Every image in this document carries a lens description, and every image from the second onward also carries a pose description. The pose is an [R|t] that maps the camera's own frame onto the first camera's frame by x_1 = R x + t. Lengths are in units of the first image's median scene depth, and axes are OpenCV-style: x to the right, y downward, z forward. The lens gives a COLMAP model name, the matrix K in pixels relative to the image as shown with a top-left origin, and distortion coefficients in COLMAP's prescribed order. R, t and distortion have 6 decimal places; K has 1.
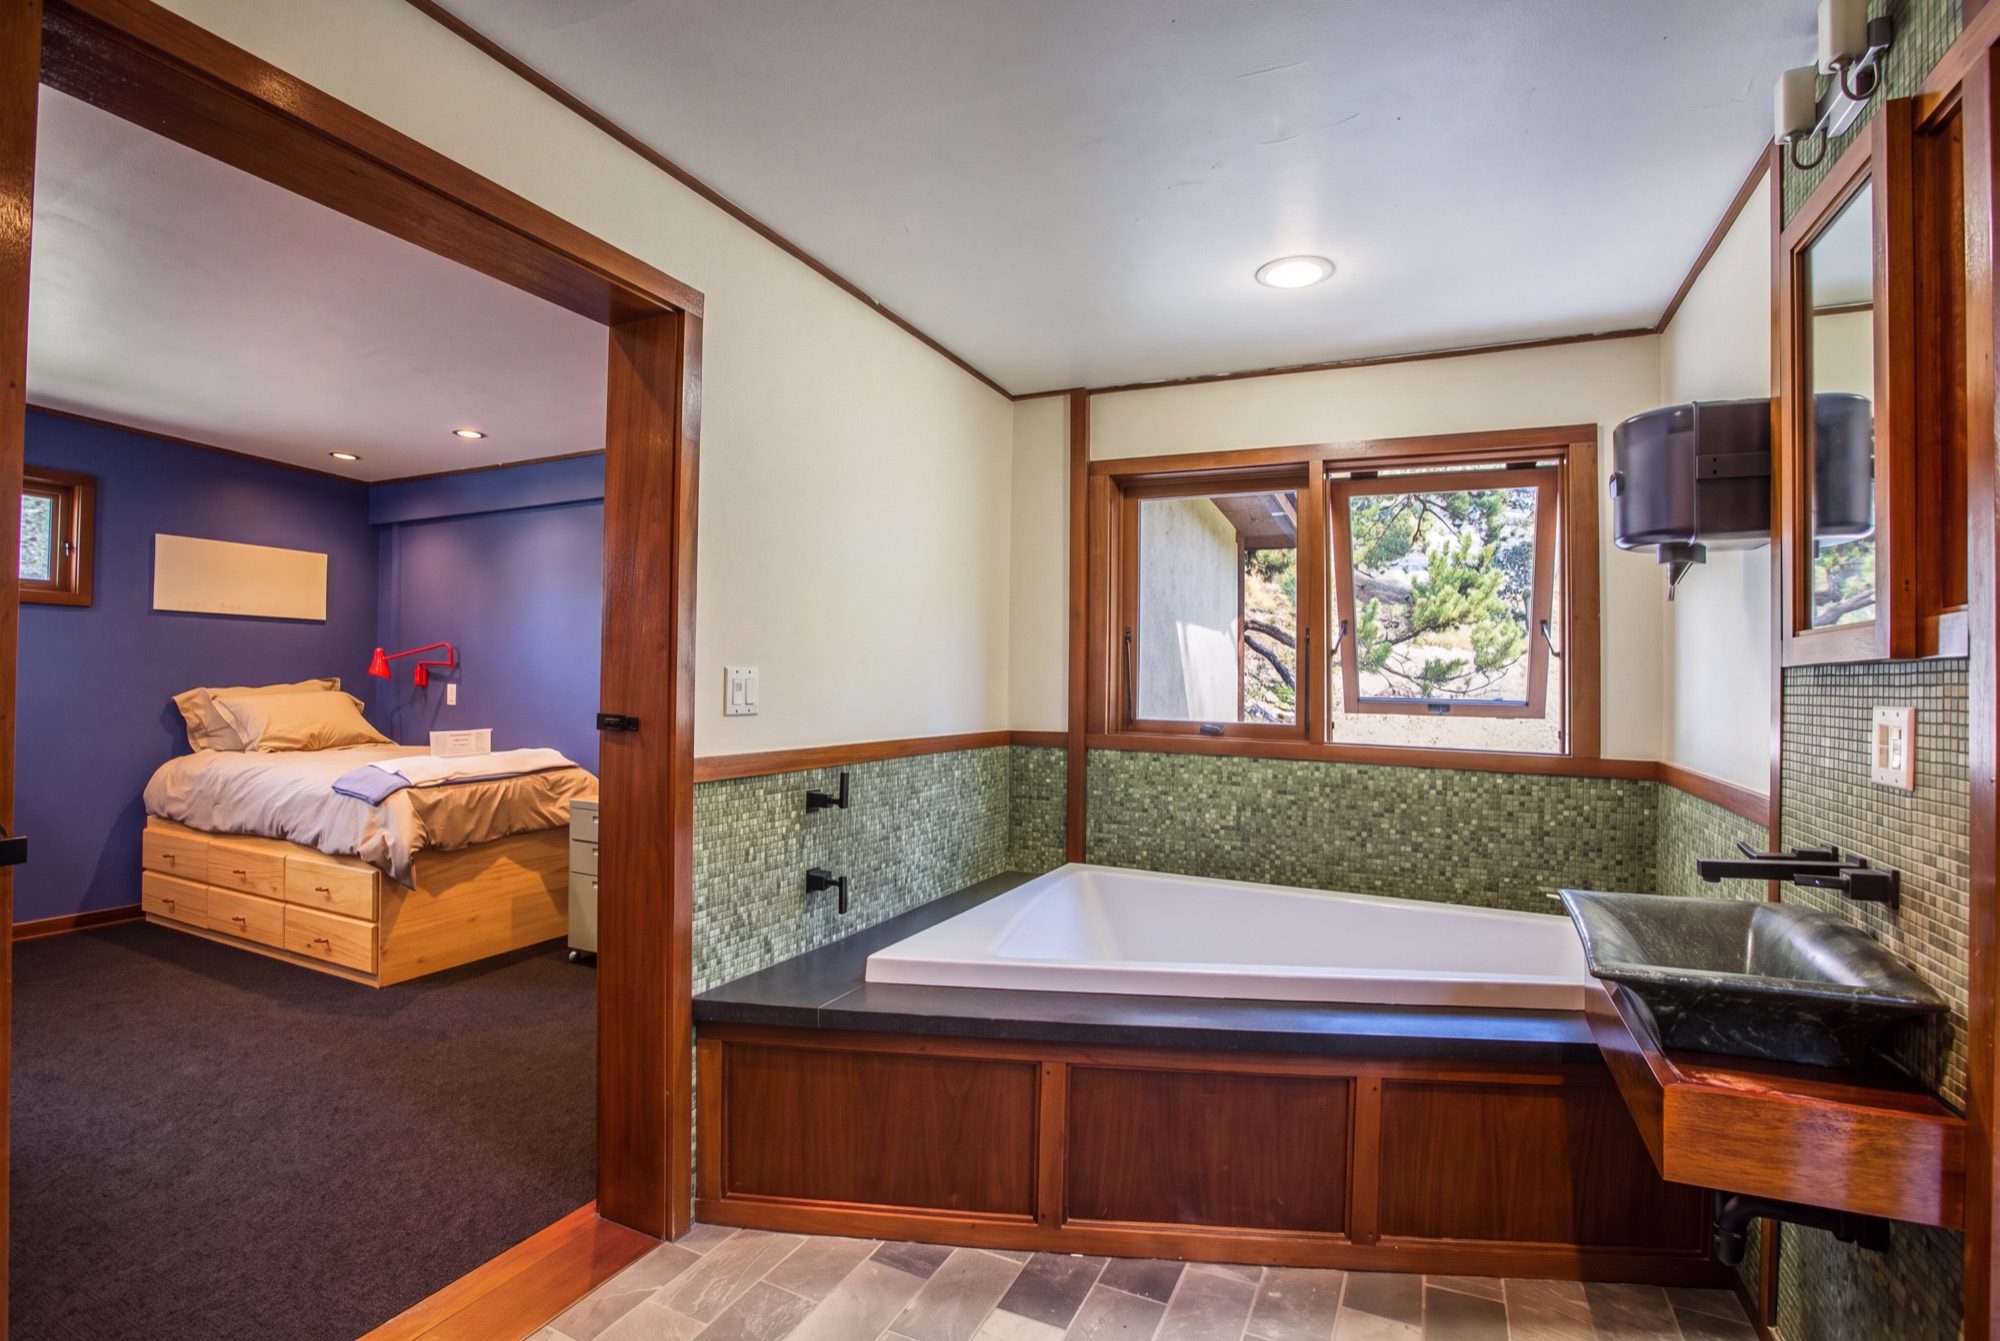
lens RADIAL K [[938.2, 0, 1002.0], [0, 938.2, 682.5], [0, 0, 1]] dist [-0.027227, 0.000187]
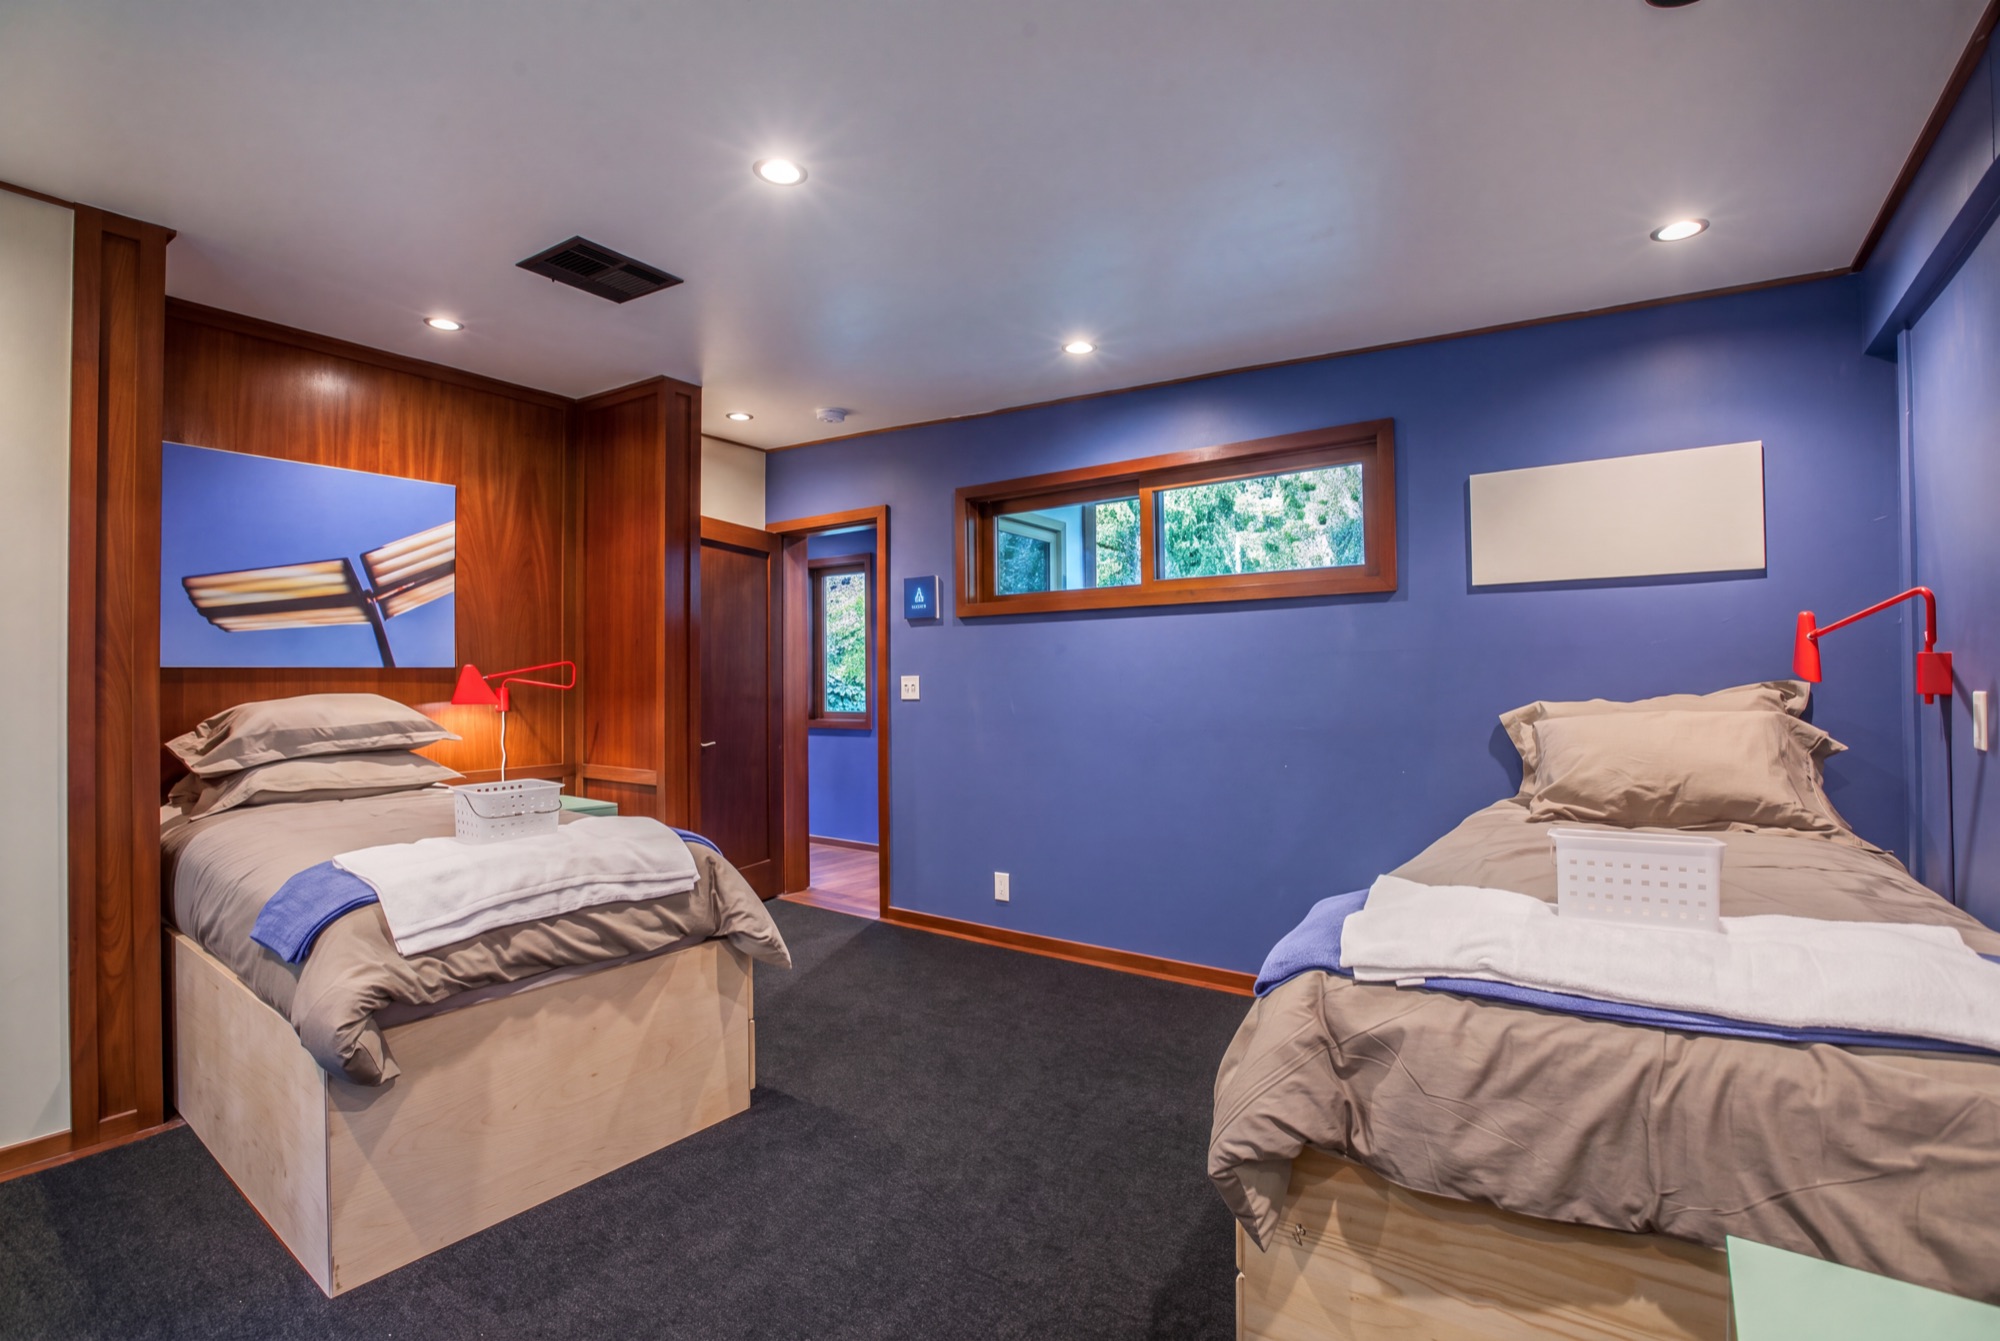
lens RADIAL K [[912.5, 0, 1000.0], [0, 912.5, 670.5], [0, 0, 1]] dist [-0.026835, 0.000033]
pose [[-0.183008, -0.024355, -0.982810, -0.179394], [0.009452, 0.999603, -0.026531, -0.001894], [0.983066, -0.014144, -0.182705, 0.693969]]
